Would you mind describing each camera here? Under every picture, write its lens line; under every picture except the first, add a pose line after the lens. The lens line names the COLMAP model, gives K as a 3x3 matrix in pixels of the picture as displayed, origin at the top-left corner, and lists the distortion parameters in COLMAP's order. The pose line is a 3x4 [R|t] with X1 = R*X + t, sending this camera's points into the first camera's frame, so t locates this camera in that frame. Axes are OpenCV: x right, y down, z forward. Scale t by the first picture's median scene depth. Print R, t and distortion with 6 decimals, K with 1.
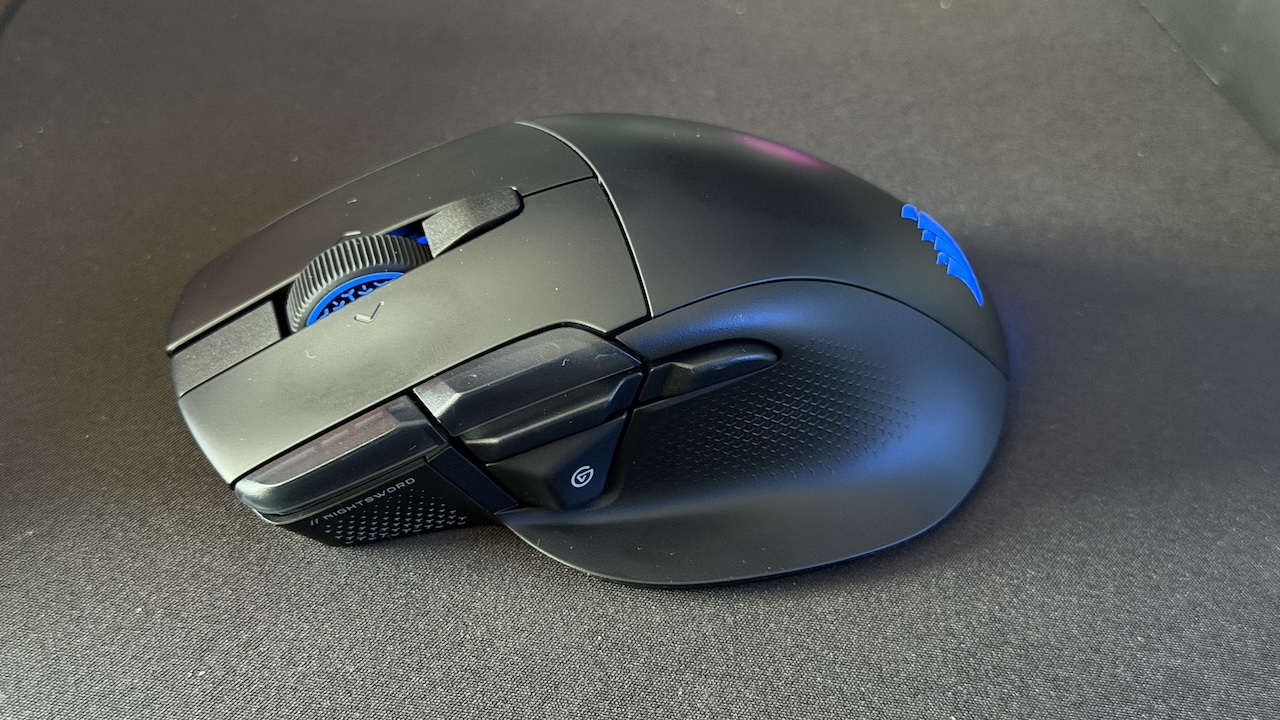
lens RADIAL K [[1905.3, 0, 643.1], [0, 1905.3, 362.0], [0, 0, 1]] dist [0.176958, 0.000000]
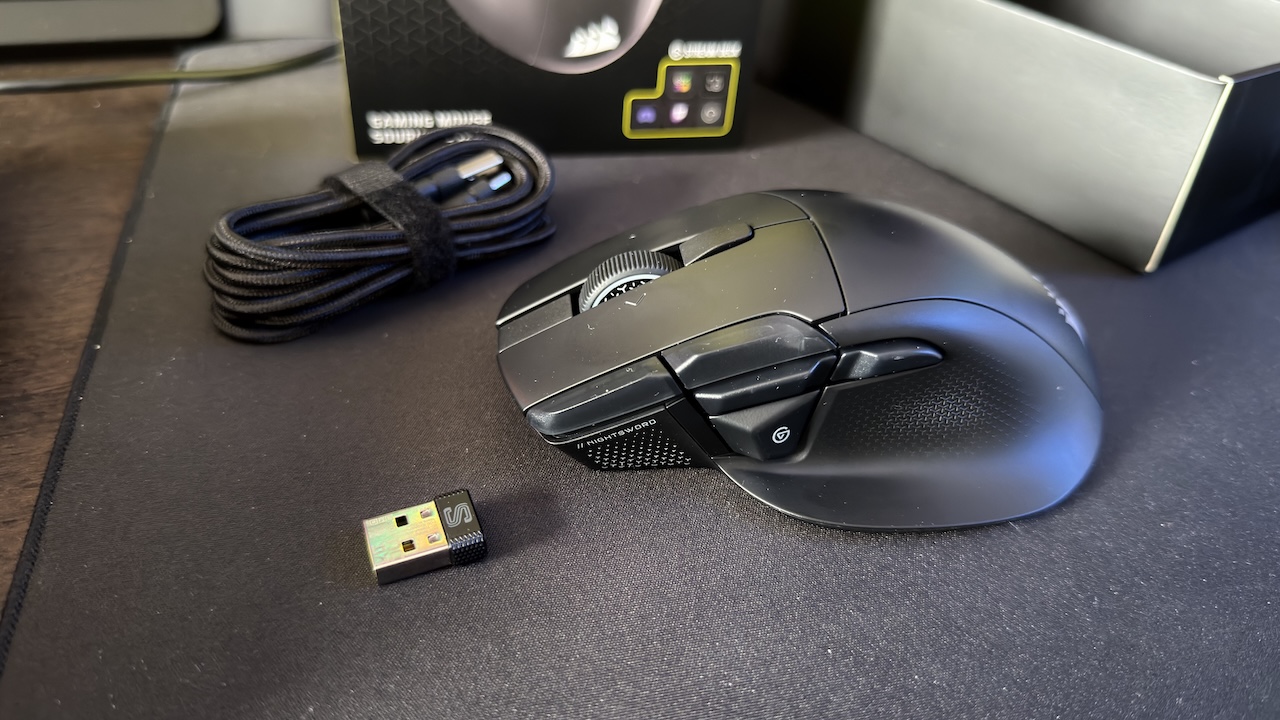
lens RADIAL K [[916.9, 0, 635.1], [0, 916.9, 364.5], [0, 0, 1]] dist [0.012168, 0.000586]
pose [[0.983621, 0.084984, -0.158955, -0.034785], [-0.101247, 0.990104, -0.097173, 0.084743], [0.149124, 0.111675, 0.982492, 0.358504]]
